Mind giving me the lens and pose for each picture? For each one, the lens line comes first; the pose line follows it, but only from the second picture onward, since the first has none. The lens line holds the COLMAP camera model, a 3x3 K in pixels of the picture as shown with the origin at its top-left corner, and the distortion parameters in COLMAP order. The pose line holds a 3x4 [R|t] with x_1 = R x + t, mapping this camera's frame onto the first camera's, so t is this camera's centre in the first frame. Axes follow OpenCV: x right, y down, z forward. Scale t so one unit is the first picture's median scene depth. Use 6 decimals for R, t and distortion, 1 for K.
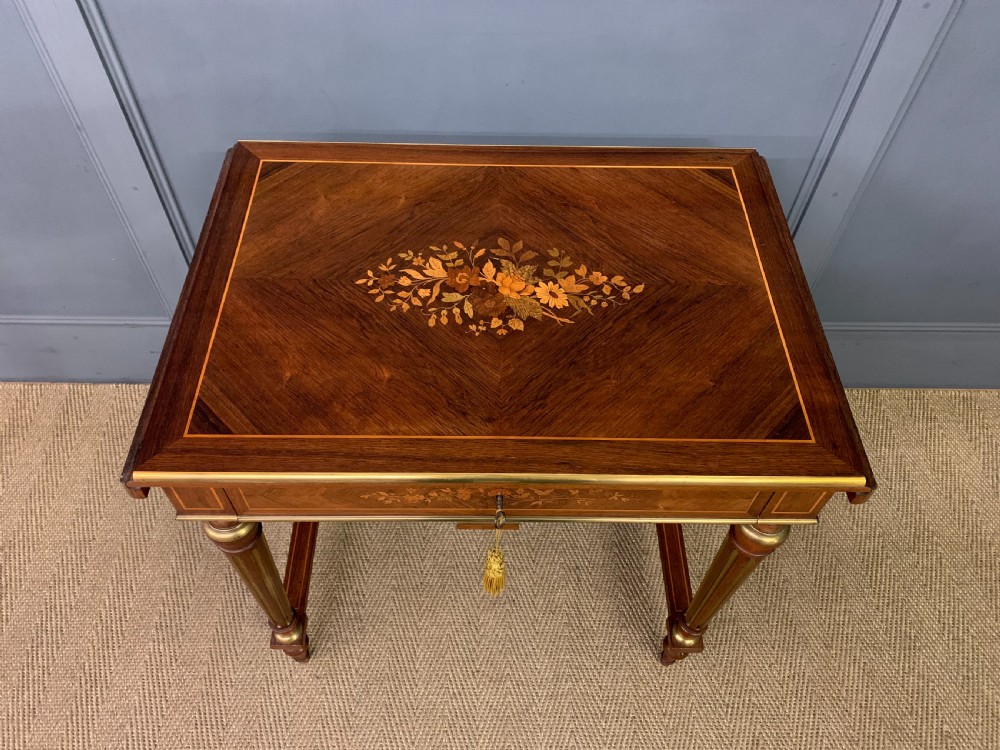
lens RADIAL K [[776.0, 0, 493.1], [0, 776.0, 371.1], [0, 0, 1]] dist [0.020864, -0.025352]
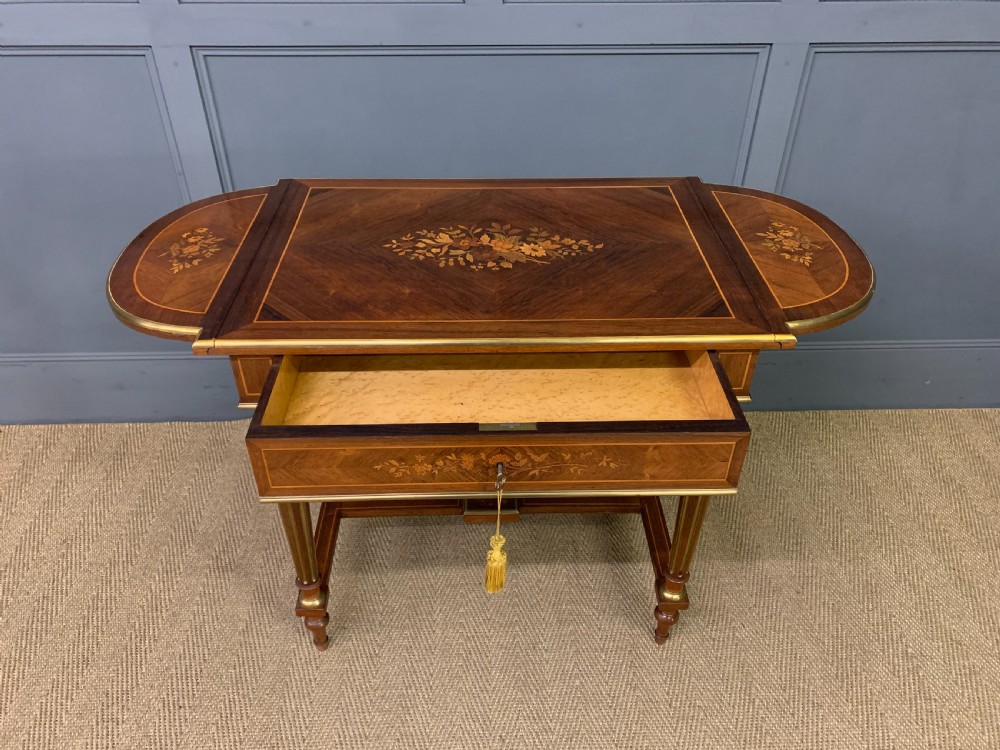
lens RADIAL K [[776.0, 0, 506.6], [0, 776.0, 375.5], [0, 0, 1]] dist [0.020864, -0.025352]
pose [[0.999521, -0.026786, 0.015491, 0.004507], [0.030037, 0.960133, -0.277926, 0.459208], [-0.007429, 0.278258, 0.960478, -0.196775]]
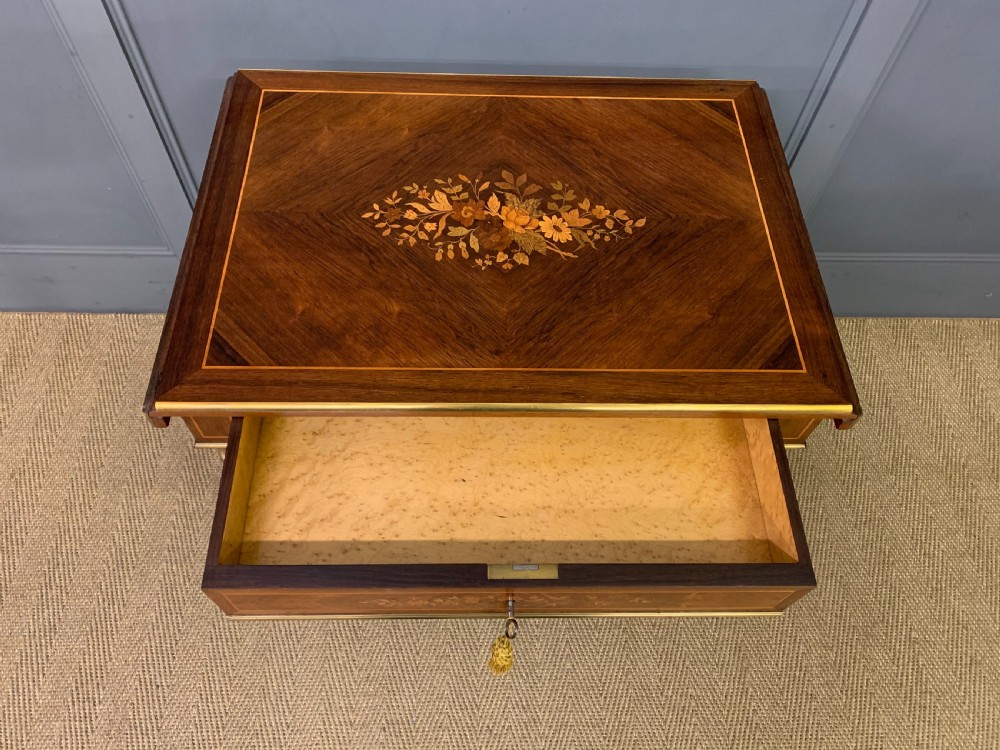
lens RADIAL K [[776.0, 0, 497.9], [0, 776.0, 372.0], [0, 0, 1]] dist [0.020864, -0.025352]
pose [[0.999743, -0.002178, 0.022546, -0.023336], [0.000004, 0.995383, 0.095978, -0.008782], [-0.022651, -0.095953, 0.995128, -0.031781]]
